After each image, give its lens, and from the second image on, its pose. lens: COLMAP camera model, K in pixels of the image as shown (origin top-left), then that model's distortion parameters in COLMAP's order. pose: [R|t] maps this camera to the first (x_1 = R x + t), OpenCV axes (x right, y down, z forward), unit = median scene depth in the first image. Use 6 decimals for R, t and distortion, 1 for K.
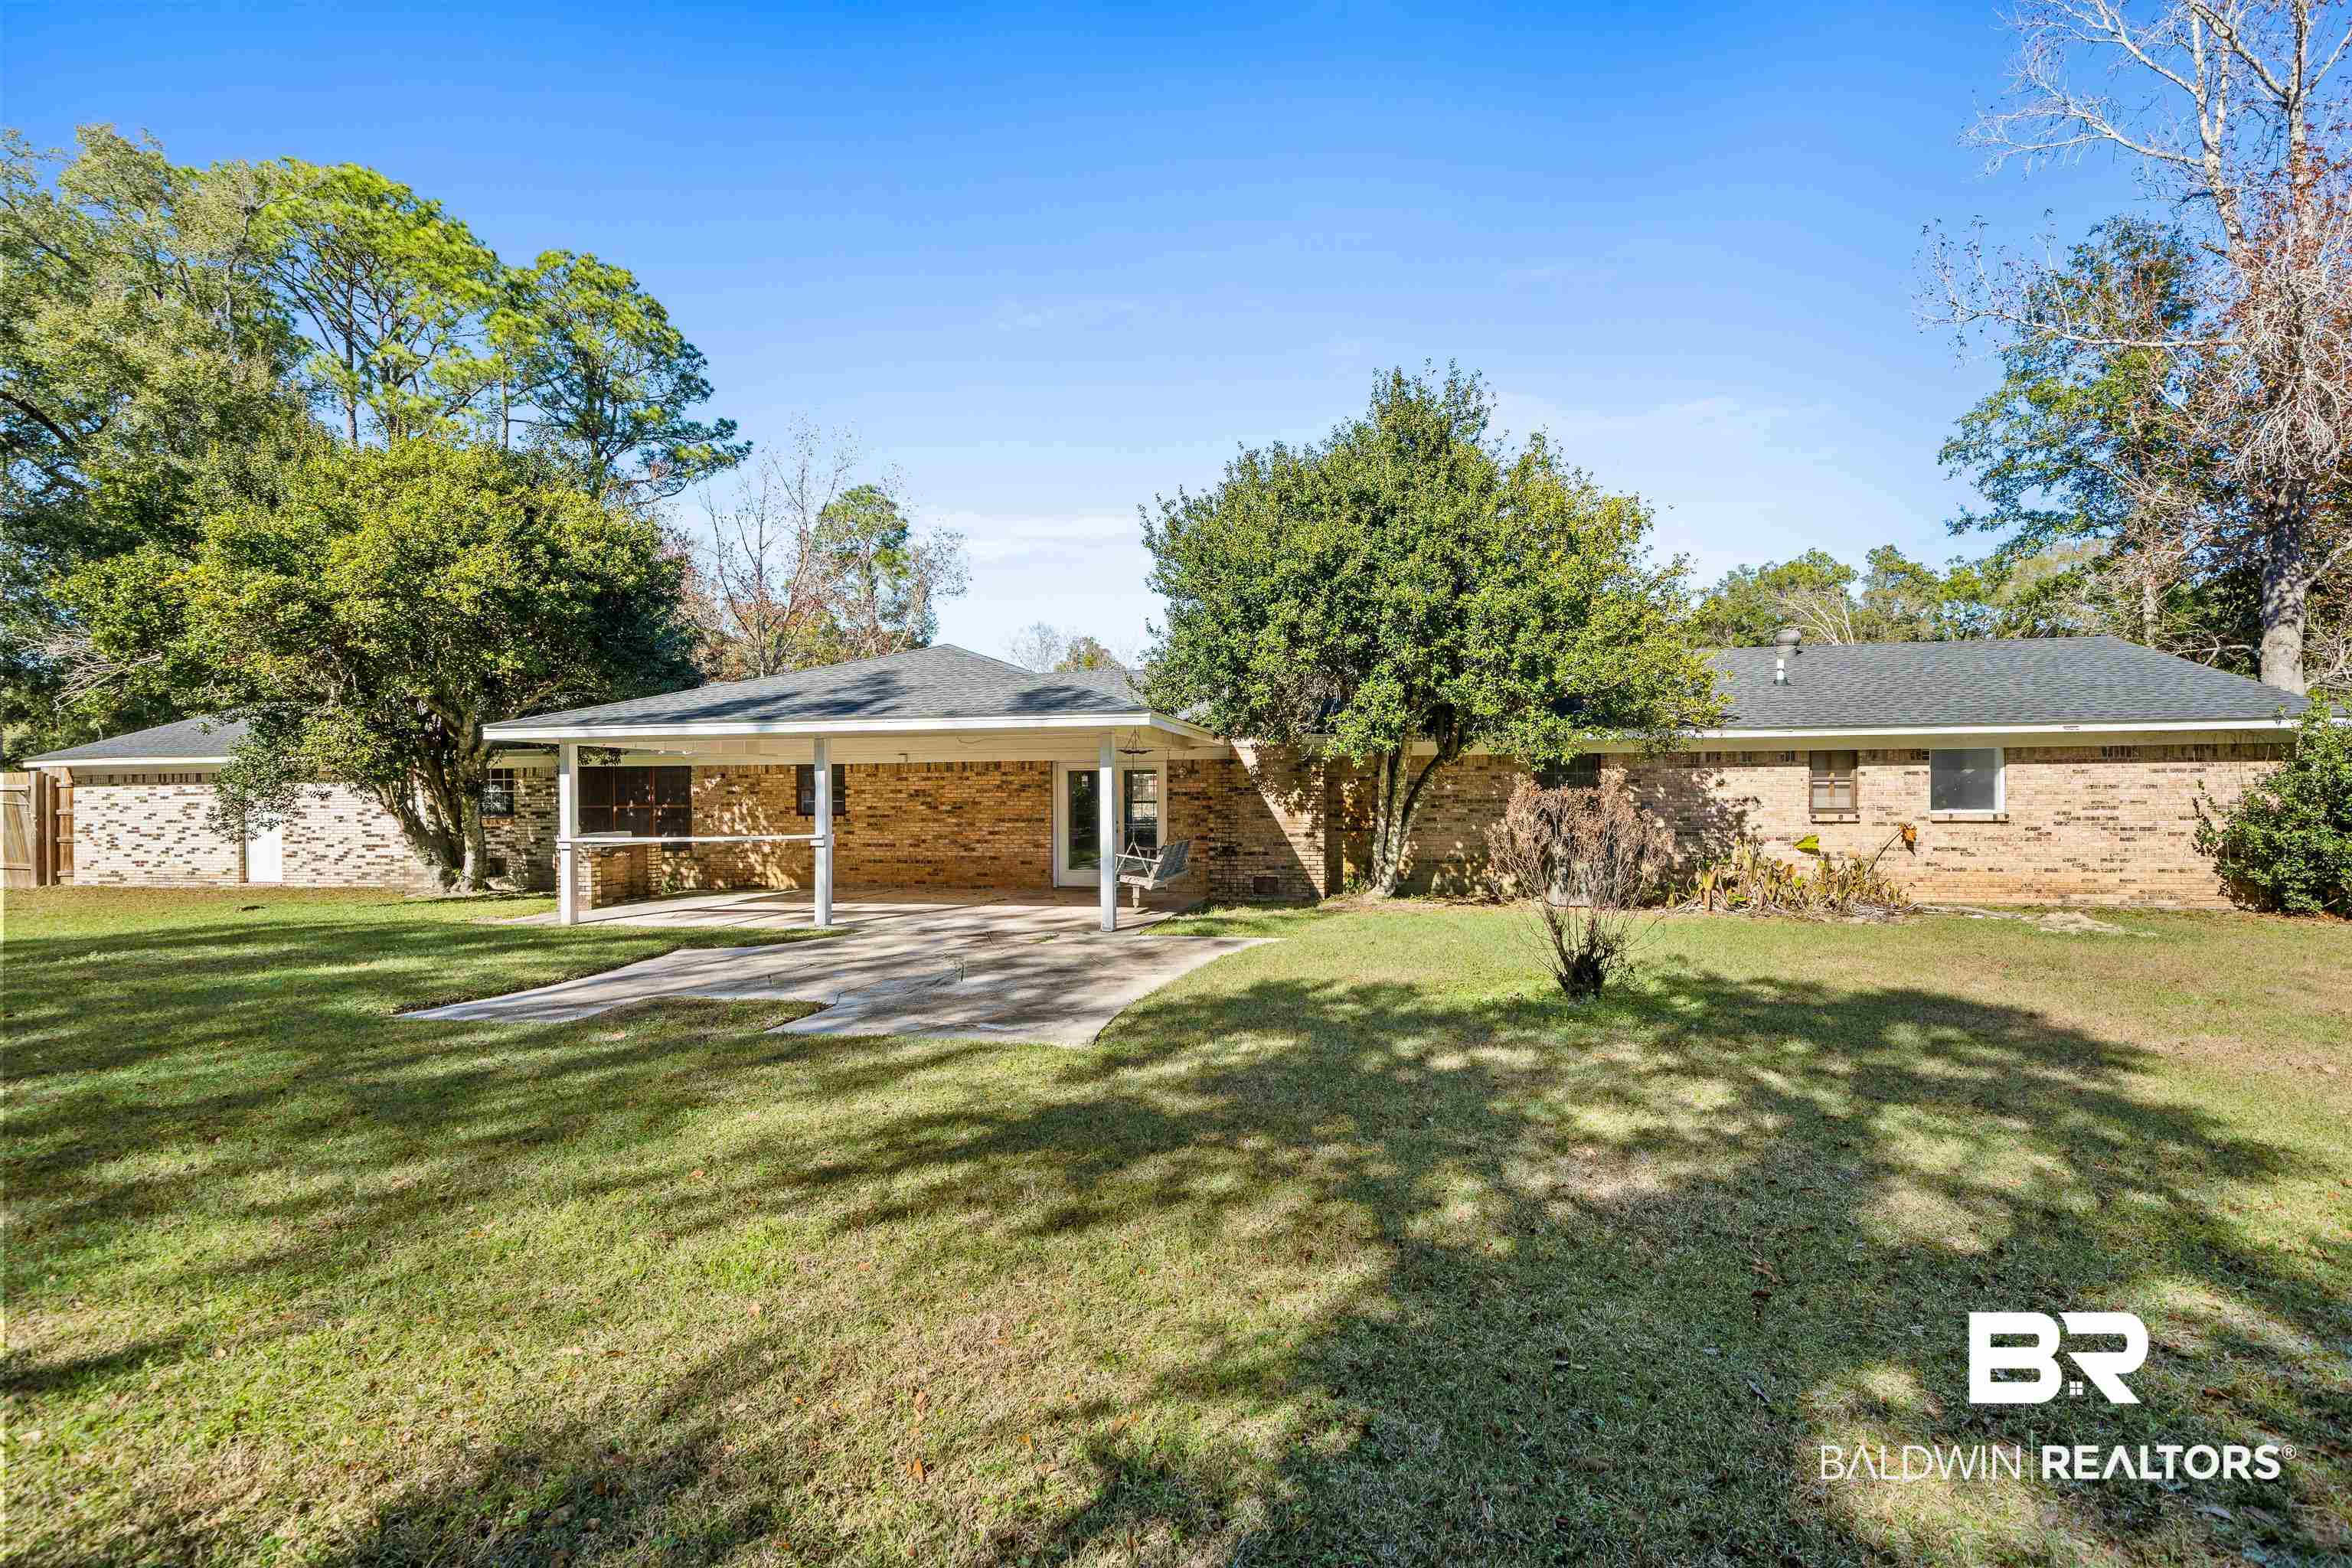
lens RADIAL K [[1070.3, 0, 1174.5], [0, 1070.3, 797.0], [0, 0, 1]] dist [0.002410, 0.000163]
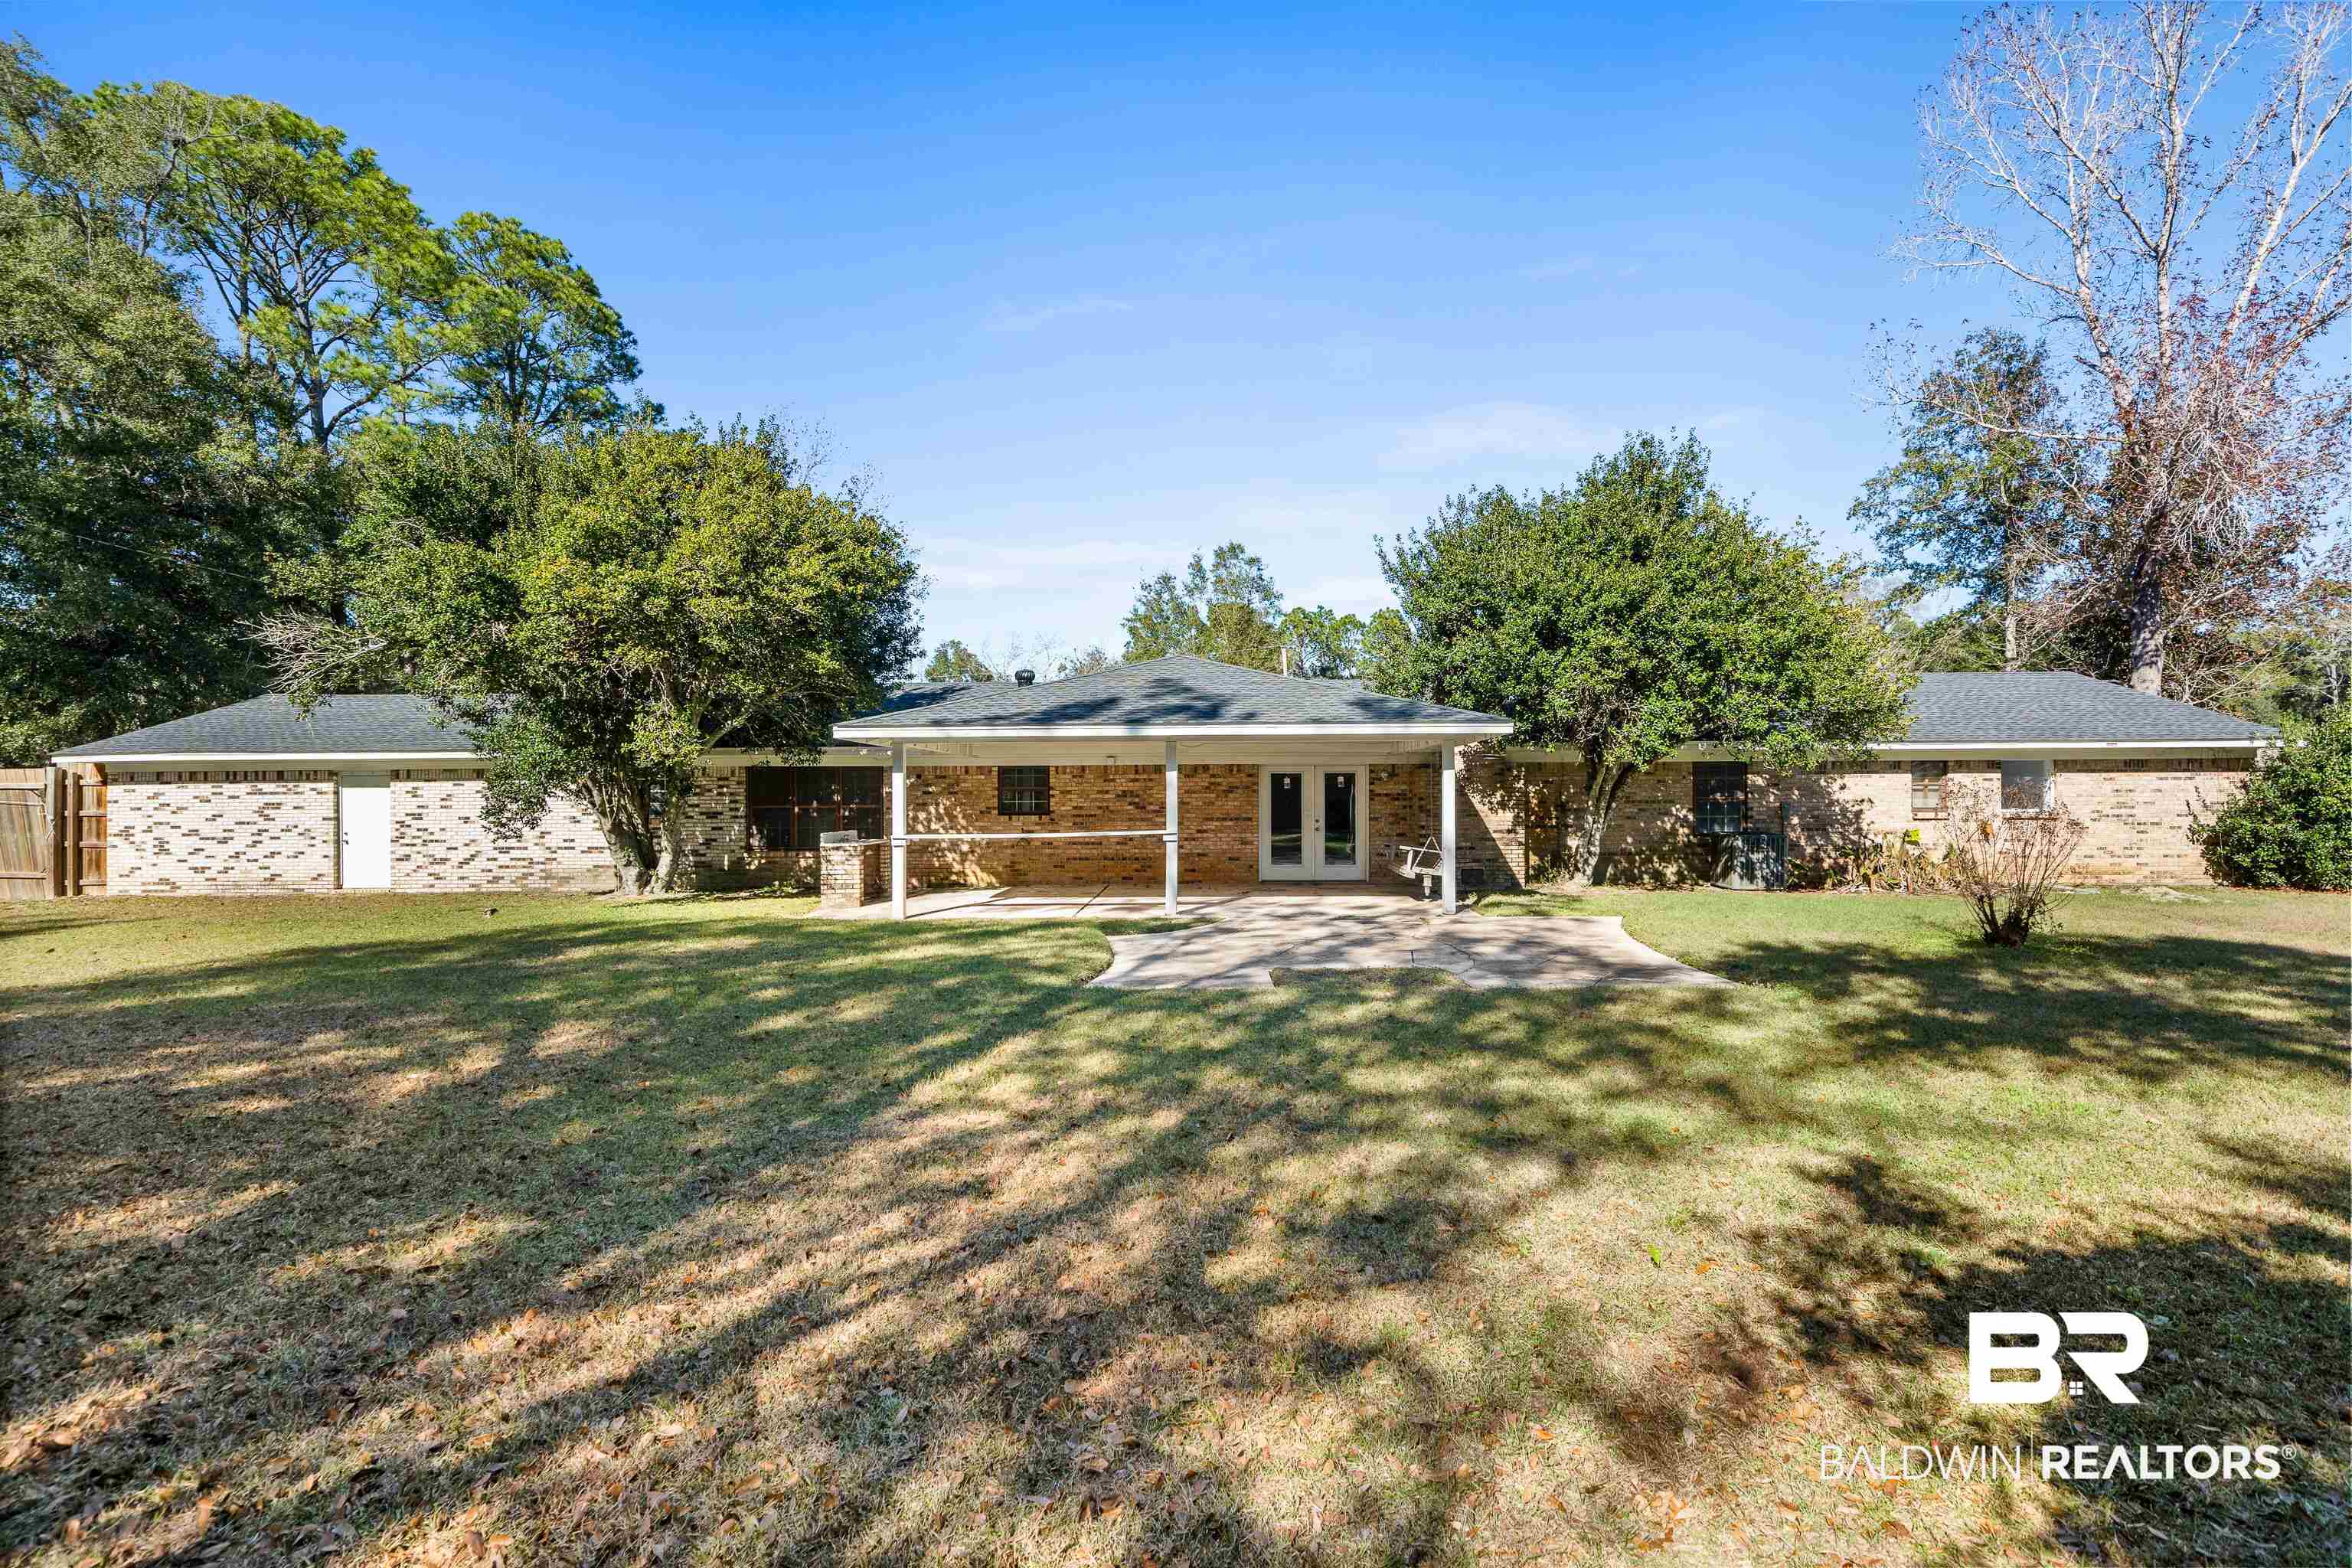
lens RADIAL K [[1070.3, 0, 1174.5], [0, 1070.3, 797.0], [0, 0, 1]] dist [0.002410, 0.000163]
pose [[0.984064, 0.002739, 0.177792, -0.358311], [-0.001562, 0.999976, -0.006761, 0.006178], [-0.177807, 0.006376, 0.984045, -0.043470]]
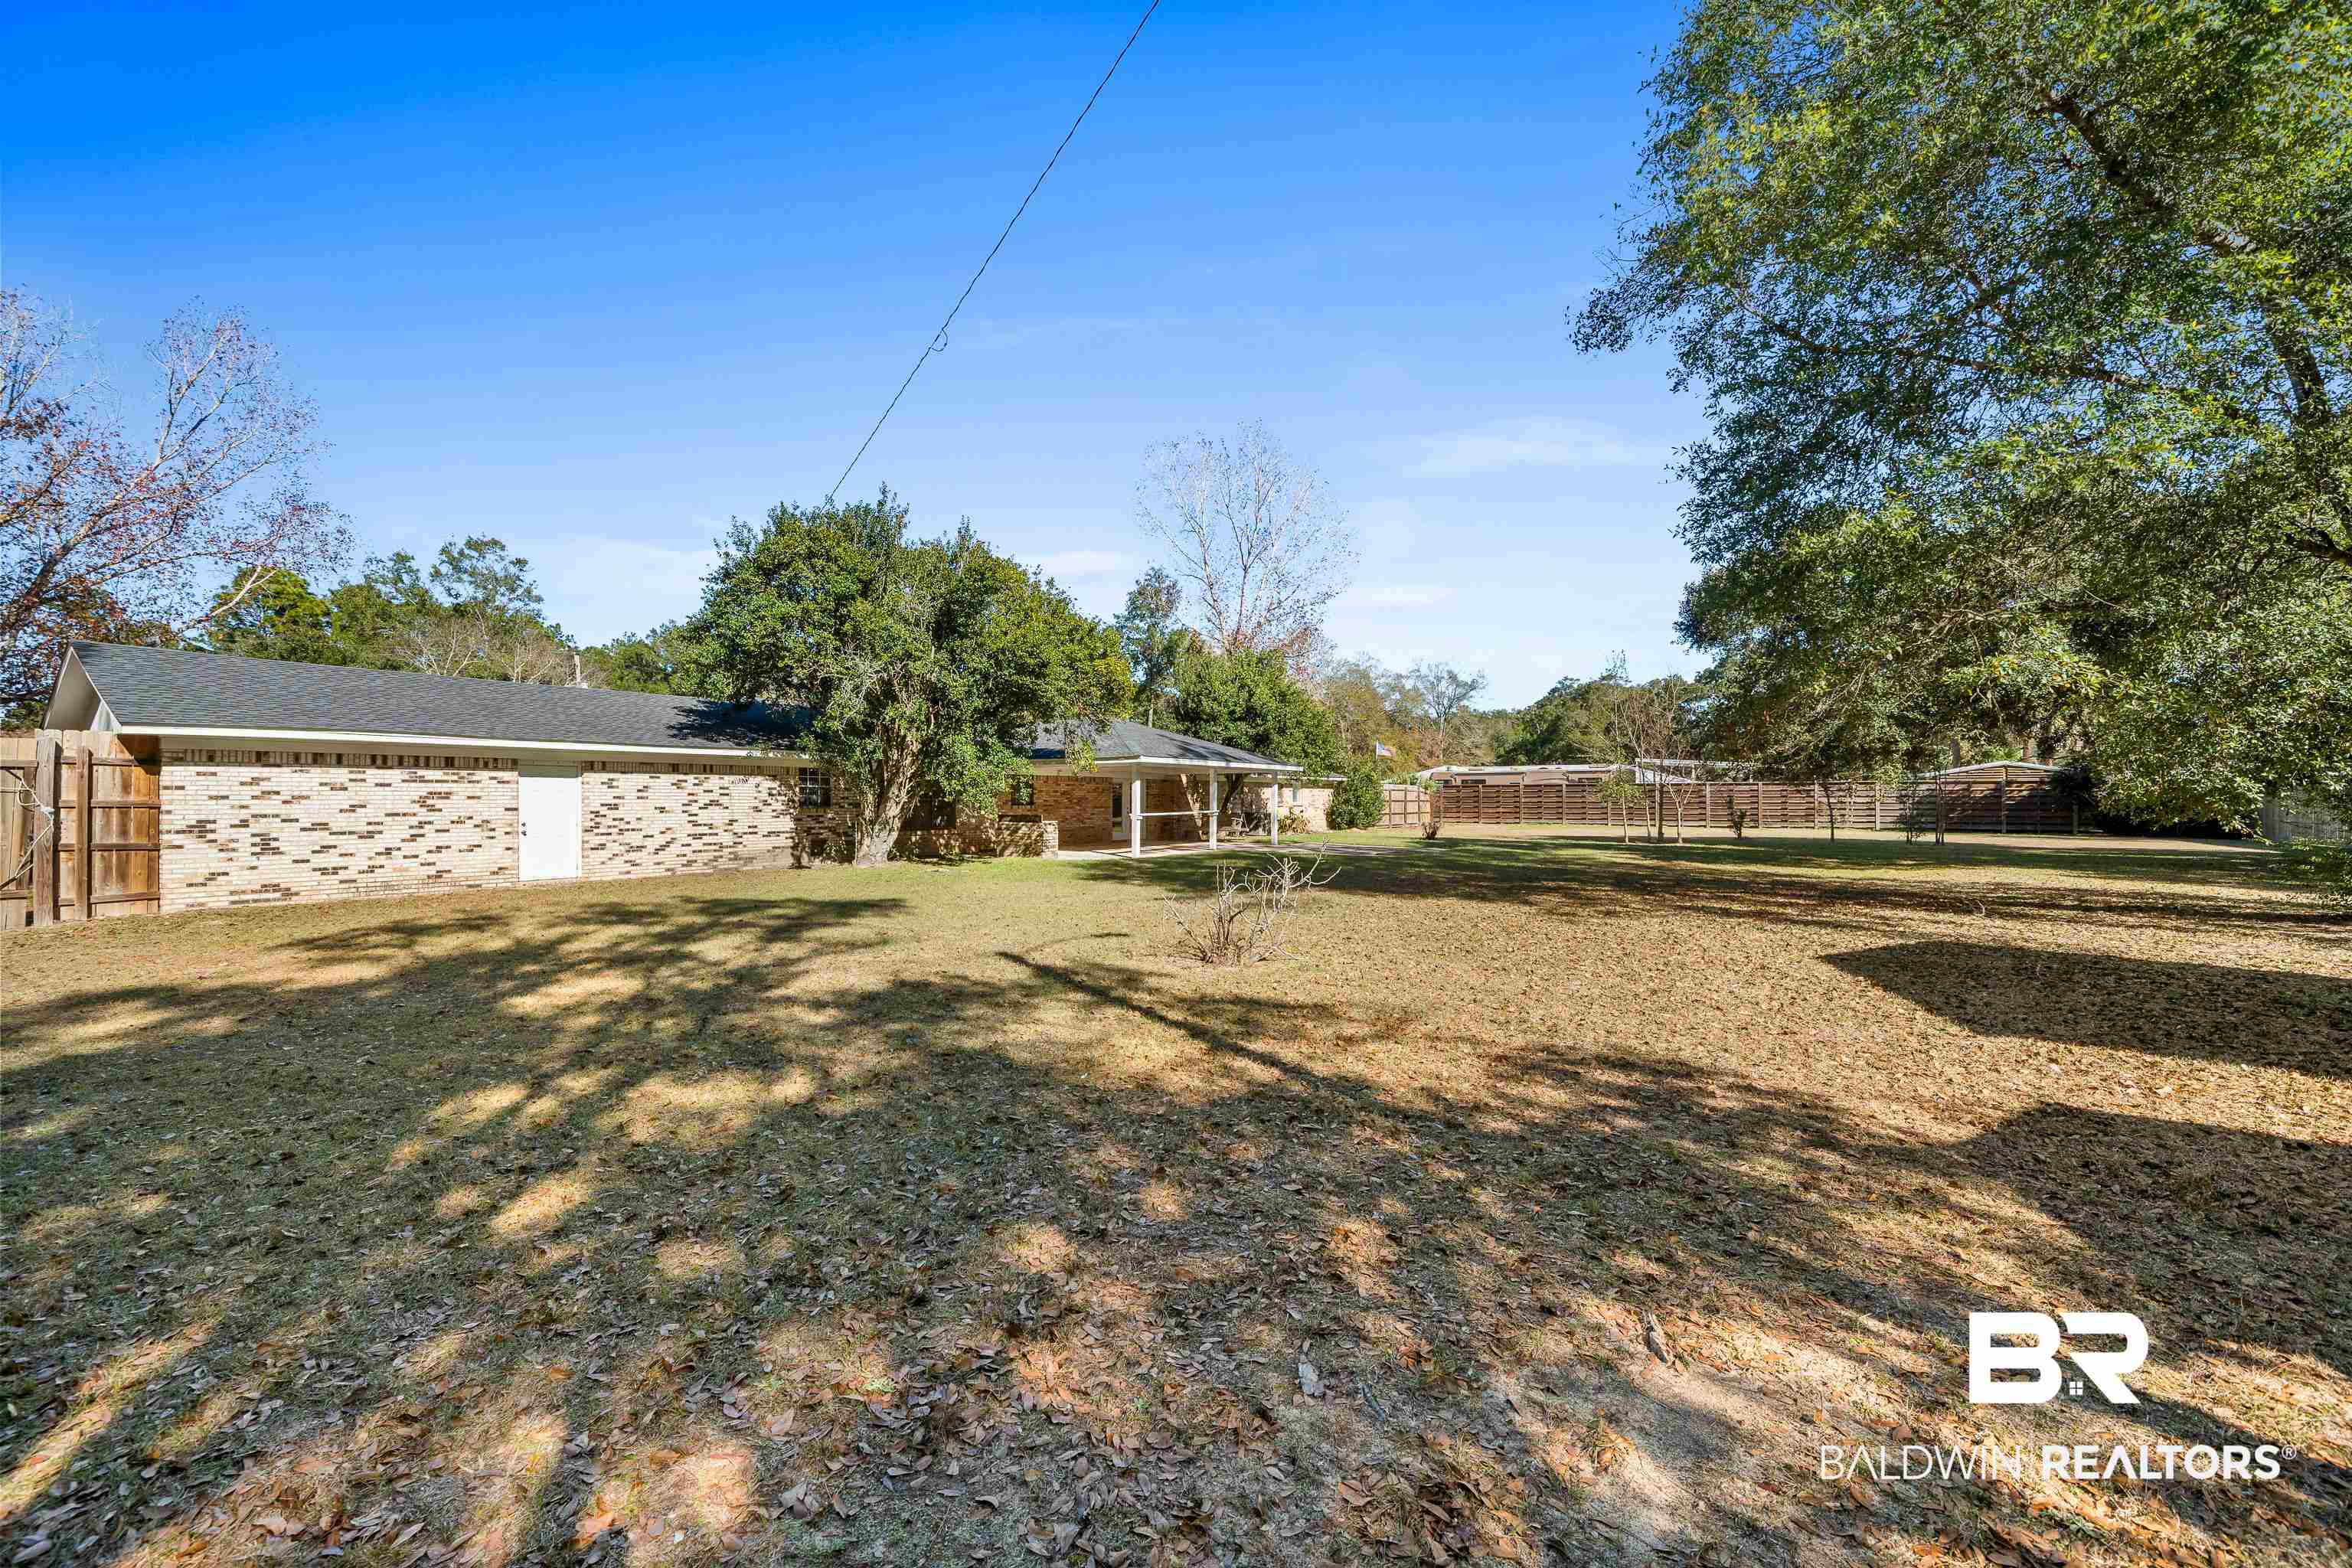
lens RADIAL K [[936.2, 0, 1178.1], [0, 936.2, 793.6], [0, 0, 1]] dist [-0.000413, 0.000035]
pose [[0.369171, 0.013251, 0.929267, -1.543656], [0.001583, 0.999888, -0.014887, 0.020809], [-0.929360, 0.006967, 0.369108, 0.226359]]
